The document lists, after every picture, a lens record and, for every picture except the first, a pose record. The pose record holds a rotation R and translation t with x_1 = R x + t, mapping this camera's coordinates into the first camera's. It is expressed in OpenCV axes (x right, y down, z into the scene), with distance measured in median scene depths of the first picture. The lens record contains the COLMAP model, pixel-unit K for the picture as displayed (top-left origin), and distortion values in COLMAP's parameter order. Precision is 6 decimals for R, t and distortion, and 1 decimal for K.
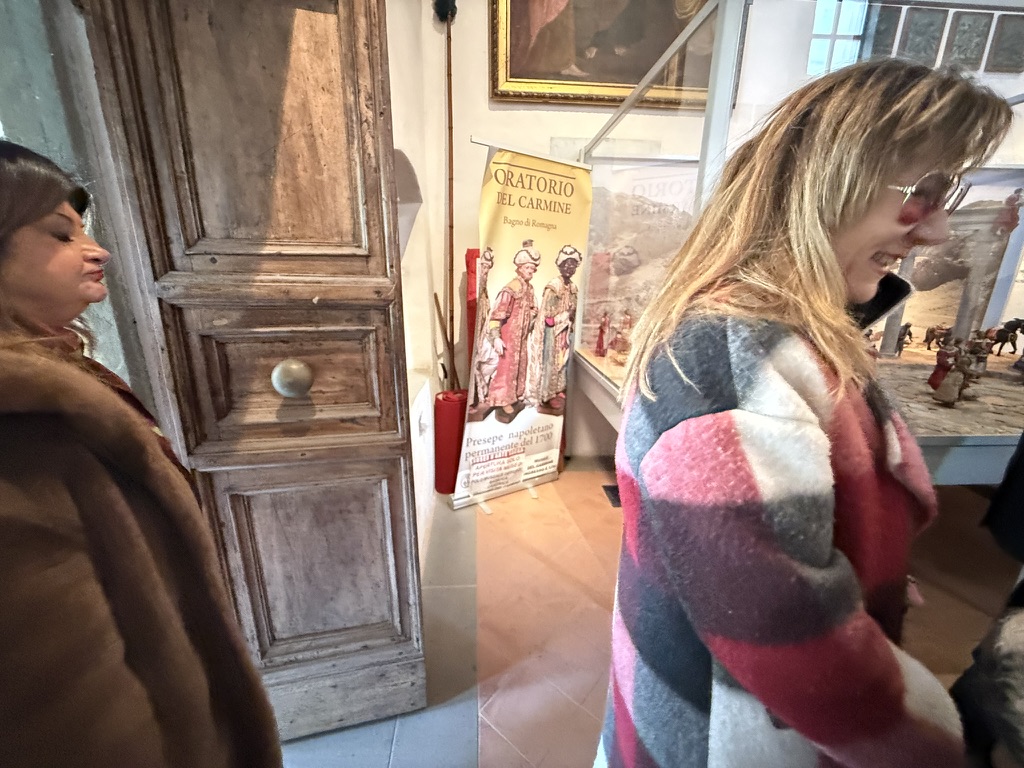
lens RADIAL K [[413.1, 0, 507.8], [0, 413.1, 376.4], [0, 0, 1]] dist [-0.000957, -0.001987]
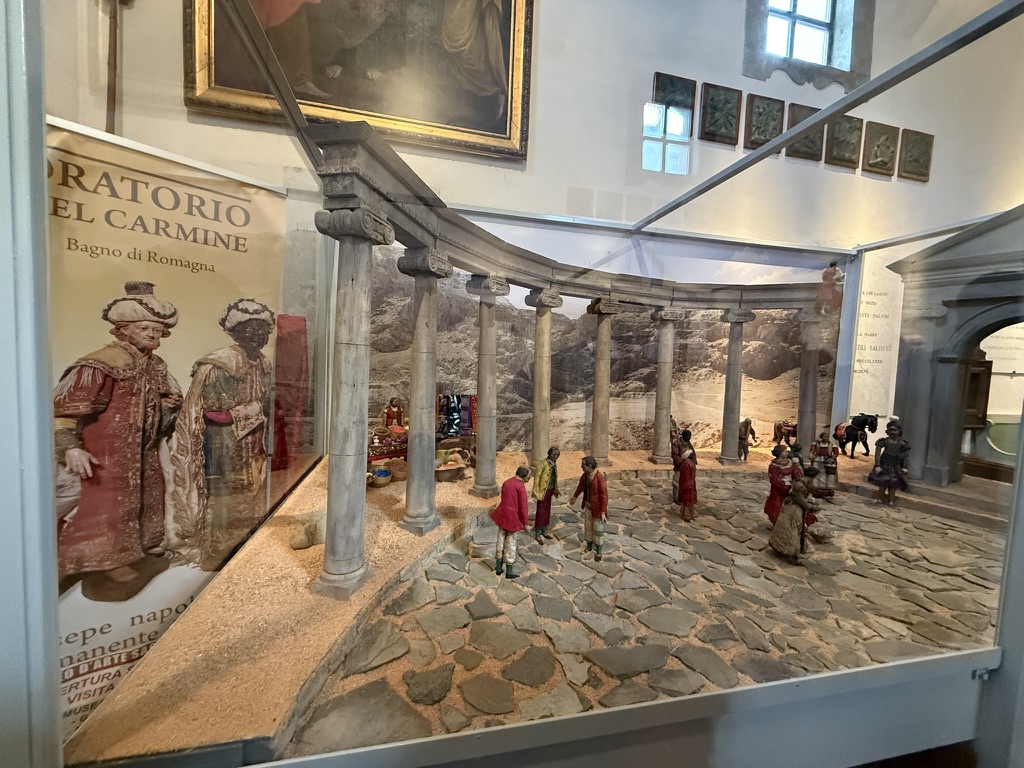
lens RADIAL K [[413.1, 0, 508.9], [0, 413.1, 374.5], [0, 0, 1]] dist [-0.000957, -0.001987]
pose [[0.985128, 0.020487, 0.170599, 0.426429], [0.015227, 0.978552, -0.205436, -0.063706], [-0.171149, 0.204979, 0.963687, 0.328183]]
